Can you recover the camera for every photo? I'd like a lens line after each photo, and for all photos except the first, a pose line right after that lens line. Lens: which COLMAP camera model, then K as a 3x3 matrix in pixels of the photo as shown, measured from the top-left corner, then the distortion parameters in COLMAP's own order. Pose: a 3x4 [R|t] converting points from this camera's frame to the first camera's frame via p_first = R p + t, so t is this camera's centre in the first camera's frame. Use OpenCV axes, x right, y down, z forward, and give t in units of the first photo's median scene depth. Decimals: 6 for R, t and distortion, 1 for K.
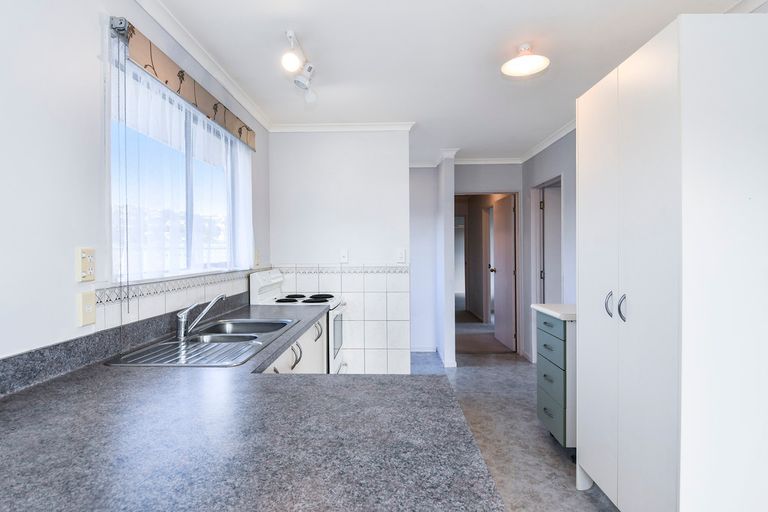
lens RADIAL K [[408.8, 0, 384.0], [0, 408.8, 256.0], [0, 0, 1]] dist [-0.001713, -0.000279]
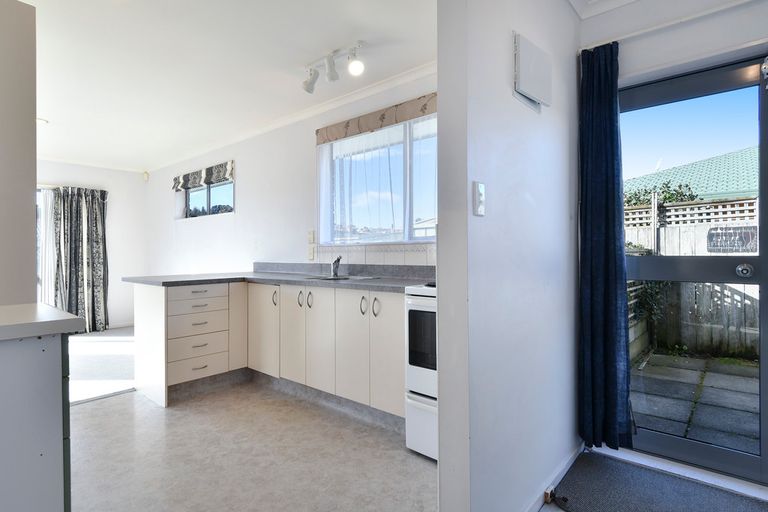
lens RADIAL K [[408.8, 0, 384.0], [0, 408.8, 256.0], [0, 0, 1]] dist [-0.001713, -0.000279]
pose [[-0.643768, 0.003402, -0.765214, 0.698676], [0.000741, 0.999992, 0.003821, 0.059683], [0.765221, 0.001893, -0.643765, 1.776386]]
